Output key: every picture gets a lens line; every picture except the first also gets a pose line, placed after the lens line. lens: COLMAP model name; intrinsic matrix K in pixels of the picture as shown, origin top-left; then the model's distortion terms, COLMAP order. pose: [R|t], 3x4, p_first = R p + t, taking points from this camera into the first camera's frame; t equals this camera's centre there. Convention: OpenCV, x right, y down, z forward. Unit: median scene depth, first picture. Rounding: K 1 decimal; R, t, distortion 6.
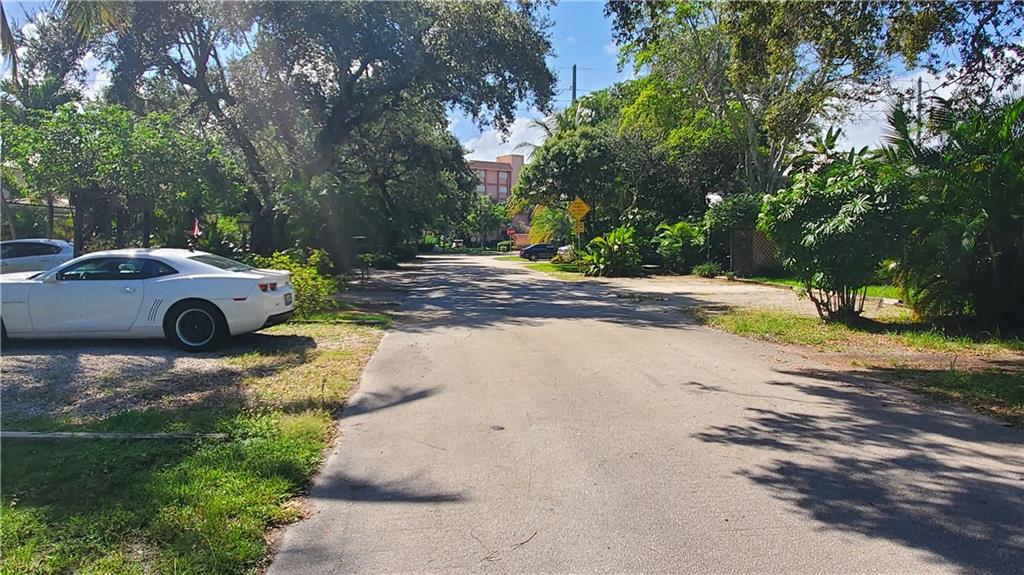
lens RADIAL K [[675.0, 0, 511.6], [0, 675.0, 268.3], [0, 0, 1]] dist [-0.004192, 0.000276]
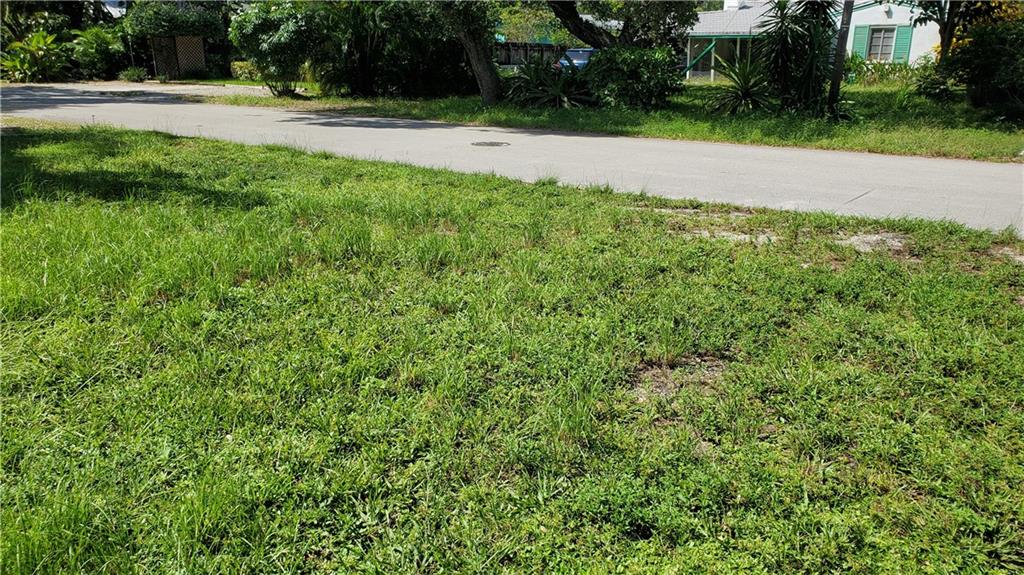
lens RADIAL K [[781.7, 0, 499.2], [0, 781.7, 289.1], [0, 0, 1]] dist [0.007244, -0.001426]
pose [[0.679725, -0.204931, 0.704256, -0.627415], [0.021275, 0.965279, 0.260352, 0.044294], [-0.733158, -0.161985, 0.660485, -0.773344]]
